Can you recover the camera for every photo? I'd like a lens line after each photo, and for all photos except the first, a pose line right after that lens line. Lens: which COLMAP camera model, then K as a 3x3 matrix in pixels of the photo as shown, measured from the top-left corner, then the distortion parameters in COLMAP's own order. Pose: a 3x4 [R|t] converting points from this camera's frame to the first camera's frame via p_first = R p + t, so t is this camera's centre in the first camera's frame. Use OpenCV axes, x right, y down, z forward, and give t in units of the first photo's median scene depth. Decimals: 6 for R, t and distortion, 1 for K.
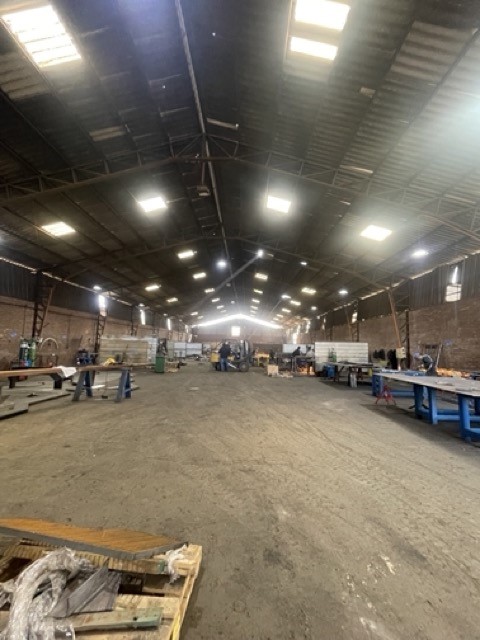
lens RADIAL K [[260.0, 0, 240.0], [0, 260.0, 320.0], [0, 0, 1]] dist [-0.000311, -0.000015]
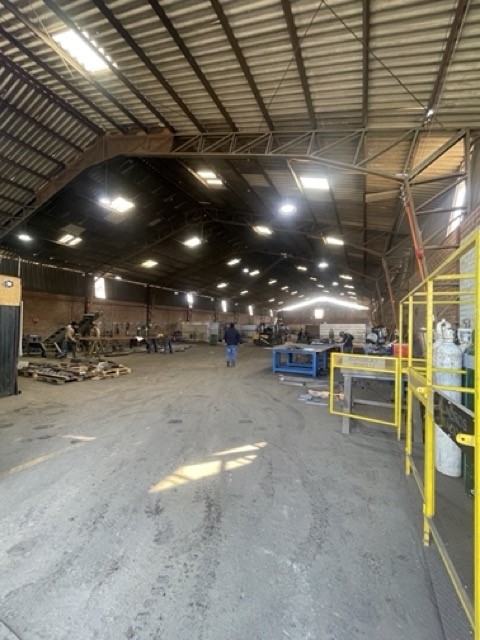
lens RADIAL K [[255.5, 0, 240.0], [0, 255.5, 320.0], [0, 0, 1]] dist [0.000065, -0.000001]
pose [[0.913755, -0.025088, -0.405490, 0.347637], [0.052285, 0.997053, 0.056134, -0.017518], [0.402887, -0.072494, 0.912374, -0.232960]]
